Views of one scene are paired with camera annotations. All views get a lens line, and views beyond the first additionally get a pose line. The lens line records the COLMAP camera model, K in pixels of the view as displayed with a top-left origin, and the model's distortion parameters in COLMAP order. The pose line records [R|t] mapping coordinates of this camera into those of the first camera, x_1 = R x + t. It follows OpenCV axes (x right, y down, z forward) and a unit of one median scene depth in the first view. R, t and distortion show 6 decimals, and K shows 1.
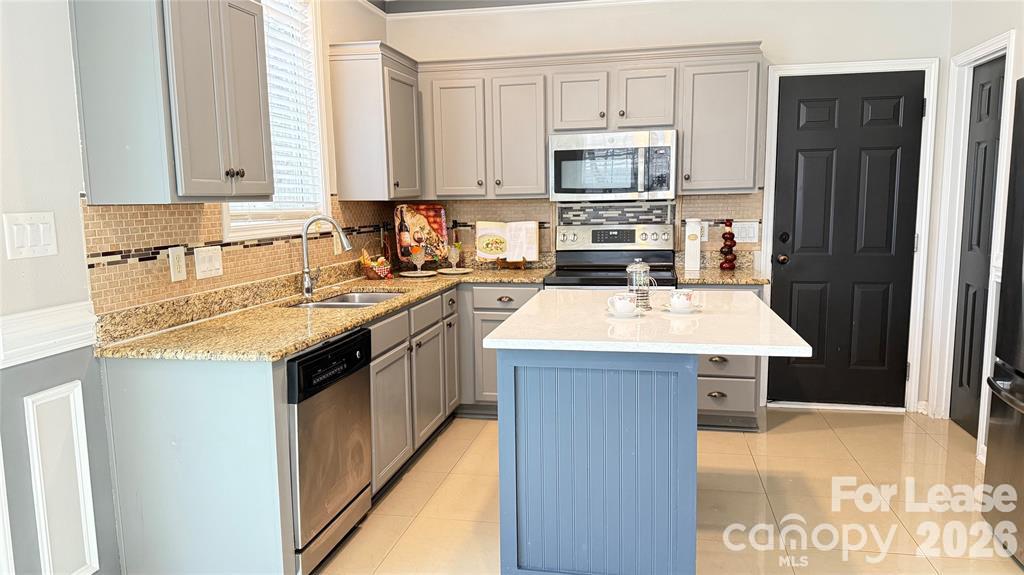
lens RADIAL K [[715.2, 0, 512.9], [0, 715.2, 293.3], [0, 0, 1]] dist [0.057647, -0.025642]
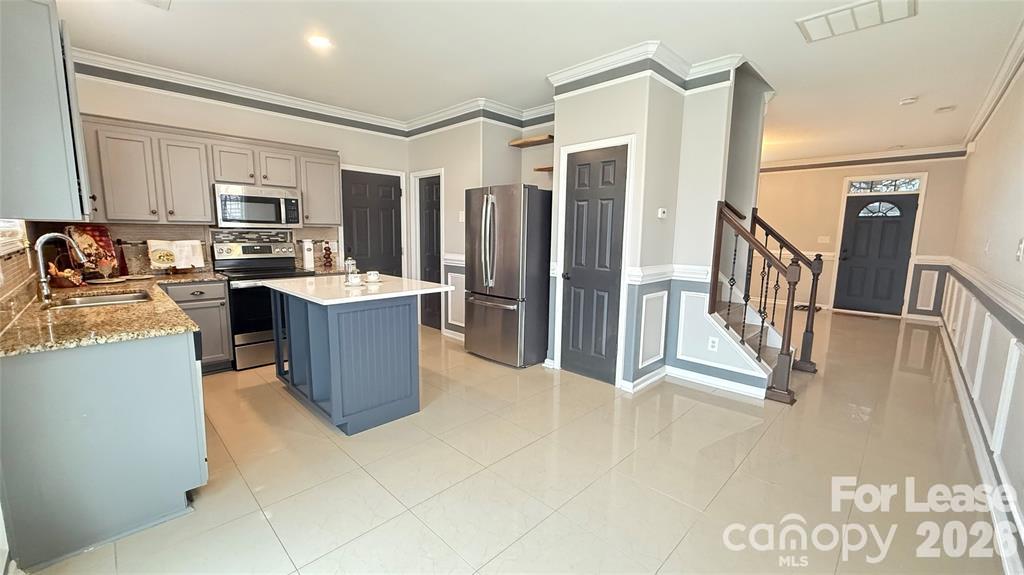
lens RADIAL K [[404.7, 0, 511.7], [0, 404.7, 288.2], [0, 0, 1]] dist [-0.000146, -0.000328]
pose [[0.548338, -0.092225, 0.831156, -0.338729], [0.087027, 0.994797, 0.052968, 0.010421], [-0.831716, 0.043289, 0.553511, 0.004373]]
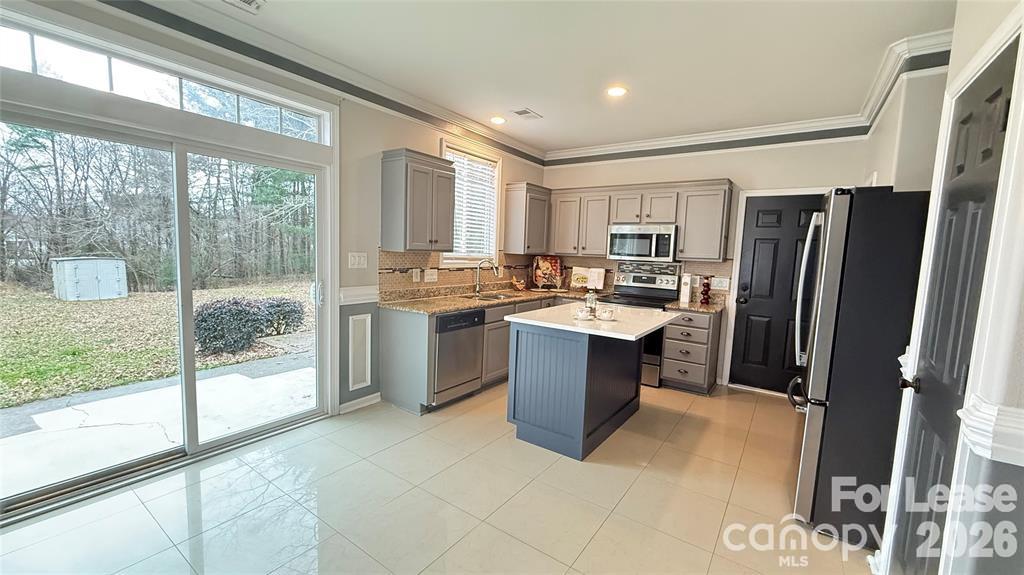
lens RADIAL K [[404.7, 0, 508.8], [0, 404.7, 287.3], [0, 0, 1]] dist [-0.000146, -0.000328]
pose [[0.912635, 0.087504, -0.399299, 0.256067], [-0.104151, 0.994358, -0.020140, -0.002240], [0.395284, 0.059968, 0.916599, -0.110320]]
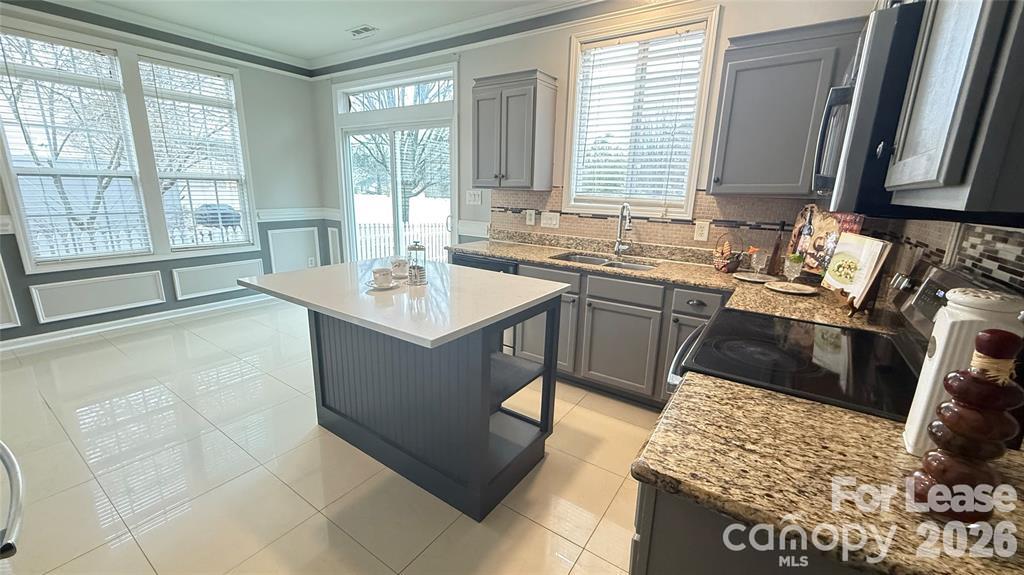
lens RADIAL K [[404.7, 0, 508.4], [0, 404.7, 291.0], [0, 0, 1]] dist [-0.000146, -0.000328]
pose [[-0.394419, 0.227255, -0.890387, 0.475334], [-0.144361, 0.941583, 0.304271, -0.126344], [0.907521, 0.248548, -0.338571, 0.899784]]
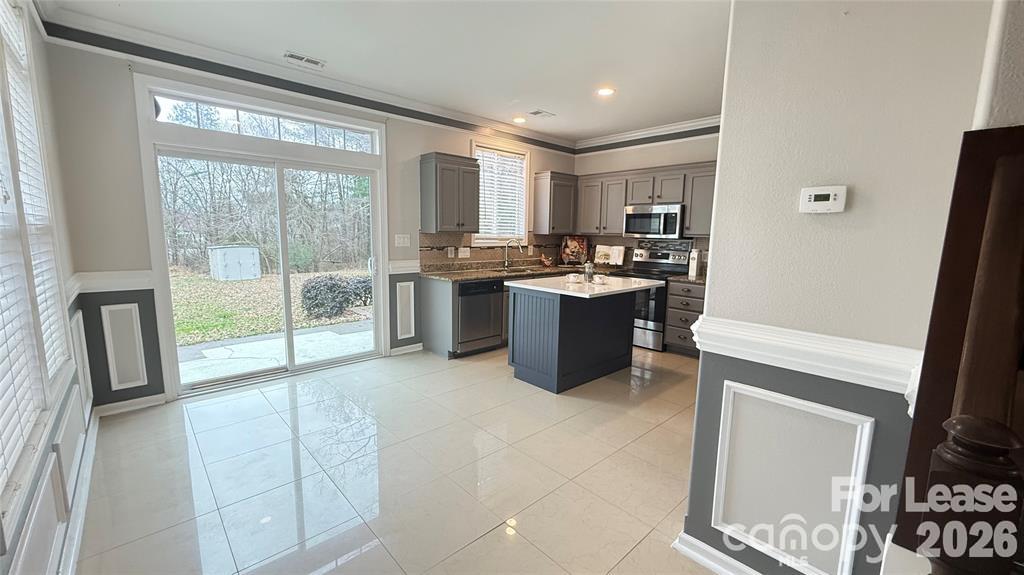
lens RADIAL K [[404.7, 0, 509.6], [0, 404.7, 286.9], [0, 0, 1]] dist [-0.000146, -0.000328]
pose [[0.811093, 0.108360, -0.574792, 0.494895], [-0.105873, 0.993656, 0.037927, 0.009866], [0.575255, 0.030092, 0.817420, -0.191004]]
